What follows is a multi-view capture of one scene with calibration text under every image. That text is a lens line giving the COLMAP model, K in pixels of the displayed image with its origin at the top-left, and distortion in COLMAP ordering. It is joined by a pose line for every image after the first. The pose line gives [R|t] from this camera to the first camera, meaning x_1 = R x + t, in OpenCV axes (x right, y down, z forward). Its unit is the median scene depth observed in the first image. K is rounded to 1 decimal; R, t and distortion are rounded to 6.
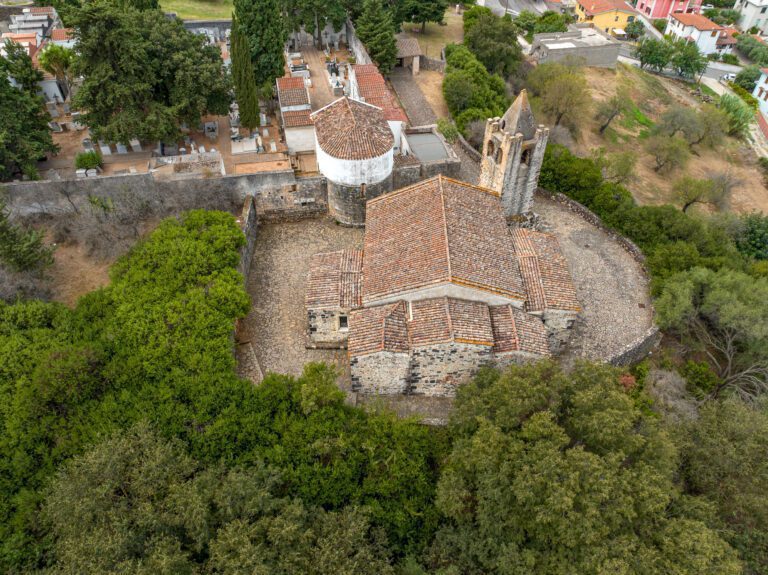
lens RADIAL K [[540.2, 0, 386.4], [0, 540.2, 284.2], [0, 0, 1]] dist [-0.041069, 0.004907]
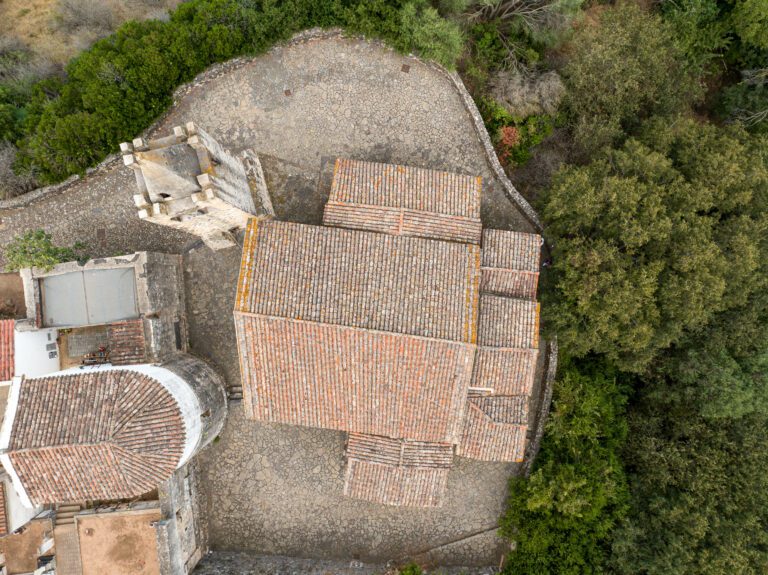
lens RADIAL K [[540.2, 0, 386.4], [0, 540.2, 284.2], [0, 0, 1]] dist [-0.041069, 0.004907]
pose [[0.120514, -0.992688, -0.006905, 0.142075], [0.693589, 0.079223, 0.716001, -0.483463], [-0.710218, -0.091078, 0.698065, 0.387223]]
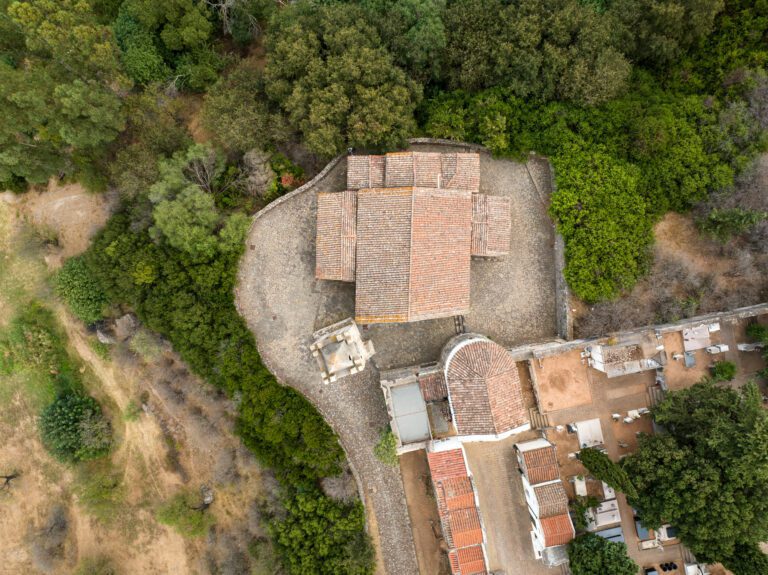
lens RADIAL K [[540.2, 0, 386.4], [0, 540.2, 284.2], [0, 0, 1]] dist [-0.041069, 0.004907]
pose [[-0.999800, -0.019638, -0.003680, 0.137296], [0.010990, -0.694359, 0.719545, -0.881249], [-0.016686, 0.719361, 0.694437, 0.127651]]
